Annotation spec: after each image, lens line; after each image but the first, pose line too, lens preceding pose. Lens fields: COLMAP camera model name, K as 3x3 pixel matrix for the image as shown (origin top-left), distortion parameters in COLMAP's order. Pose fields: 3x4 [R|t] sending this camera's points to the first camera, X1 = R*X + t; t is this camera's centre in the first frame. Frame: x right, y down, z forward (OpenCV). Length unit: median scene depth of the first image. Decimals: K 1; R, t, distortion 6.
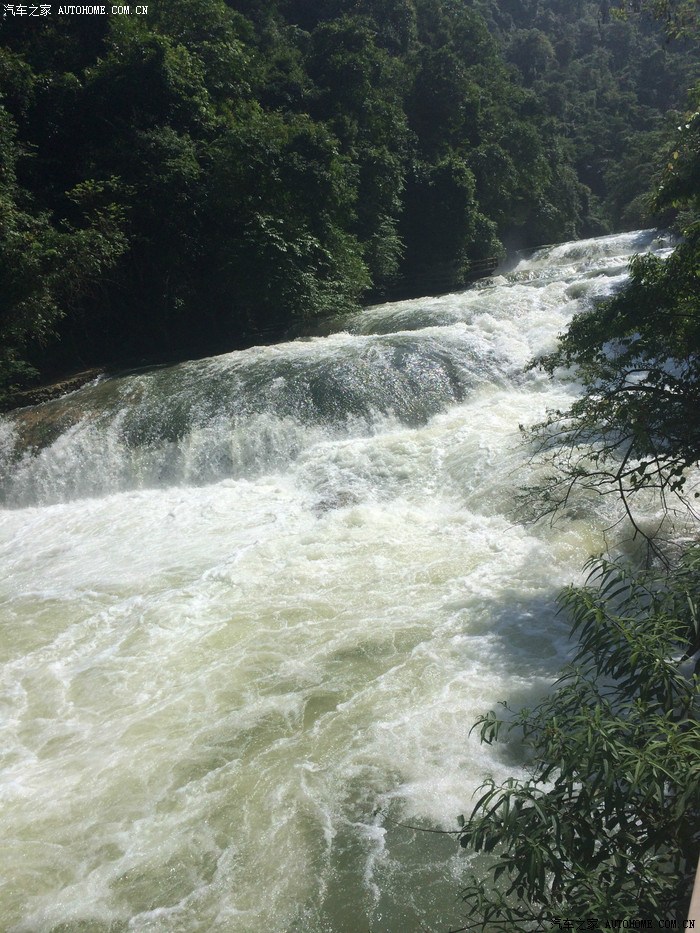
lens RADIAL K [[816.8, 0, 356.2], [0, 816.8, 482.9], [0, 0, 1]] dist [0.064965, -0.079729]
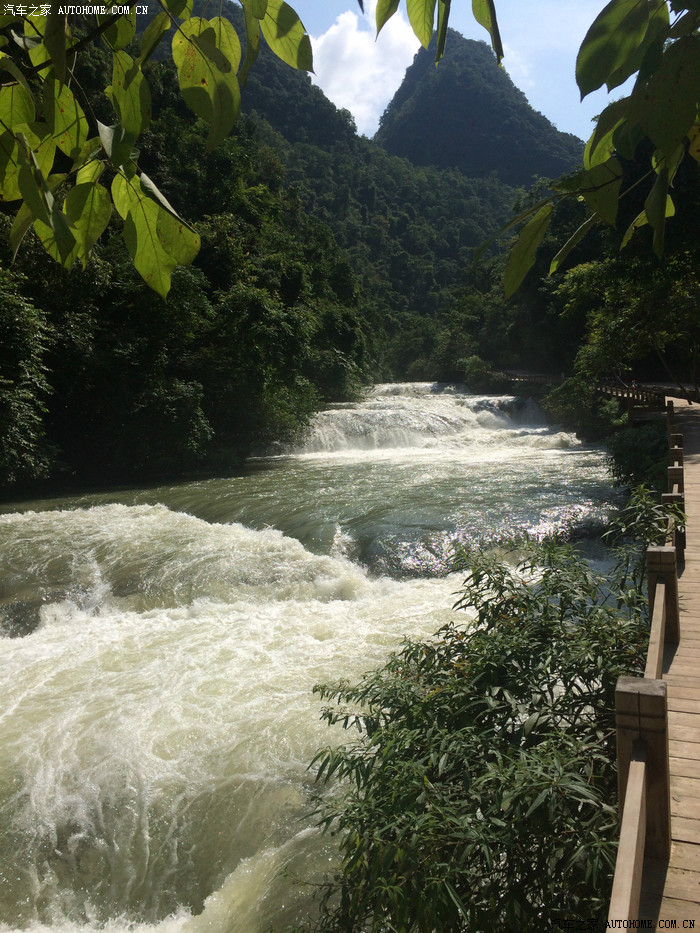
lens RADIAL K [[815.9, 0, 350.0], [0, 815.9, 466.5], [0, 0, 1]] dist [0.044348, -0.015899]
pose [[0.945429, 0.087493, 0.313862, -0.358637], [-0.030235, 0.982675, -0.182856, 0.176222], [-0.324423, 0.163388, 0.931694, -0.454681]]
